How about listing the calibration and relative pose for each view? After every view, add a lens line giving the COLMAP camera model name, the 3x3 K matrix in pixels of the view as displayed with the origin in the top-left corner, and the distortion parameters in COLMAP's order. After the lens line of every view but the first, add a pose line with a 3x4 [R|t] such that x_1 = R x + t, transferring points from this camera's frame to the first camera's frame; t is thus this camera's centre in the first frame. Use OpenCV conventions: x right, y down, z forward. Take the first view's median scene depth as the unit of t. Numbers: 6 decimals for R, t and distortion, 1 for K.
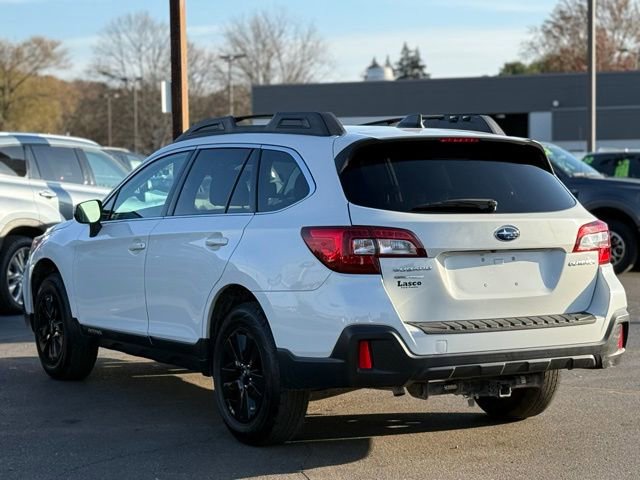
lens RADIAL K [[1581.2, 0, 320.0], [0, 1581.2, 240.0], [0, 0, 1]] dist [0.088618, 0.991752]
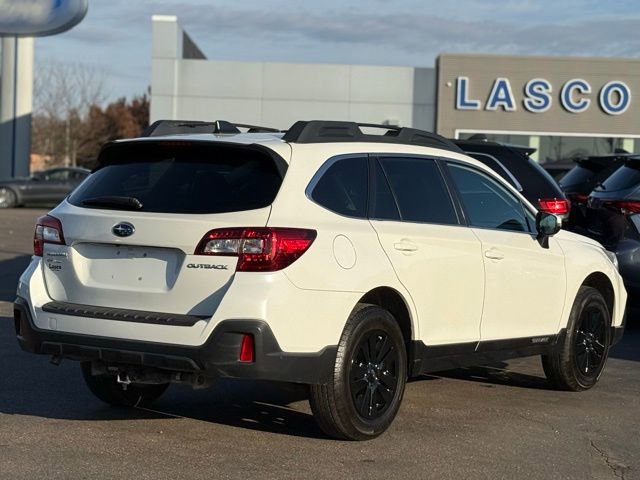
lens RADIAL K [[1710.5, 0, 320.0], [0, 1710.5, 240.0], [0, 0, 1]] dist [-0.036931, 0.215502]
pose [[0.426262, 0.057868, -0.902747, 1.146634], [-0.073432, 0.996872, 0.029228, -0.038171], [0.901614, 0.053832, 0.429178, 0.595026]]
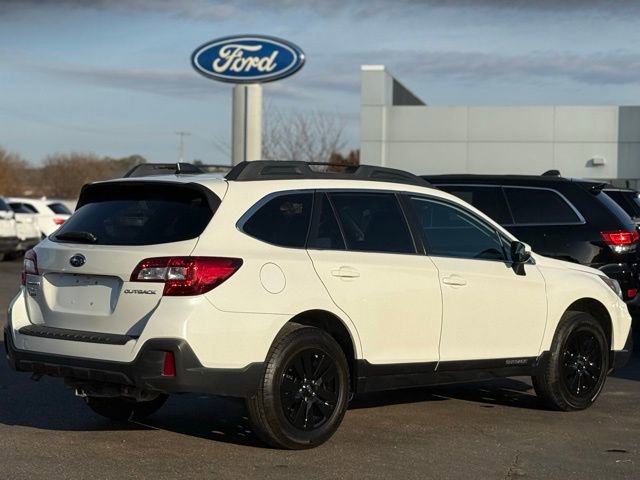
lens RADIAL K [[1692.1, 0, 320.0], [0, 1692.1, 240.0], [0, 0, 1]] dist [-0.037270, -0.171804]
pose [[0.254445, 0.029342, -0.966642, 1.334952], [-0.056784, 0.998268, 0.015355, -0.047181], [0.965419, 0.050983, 0.255670, 0.804742]]
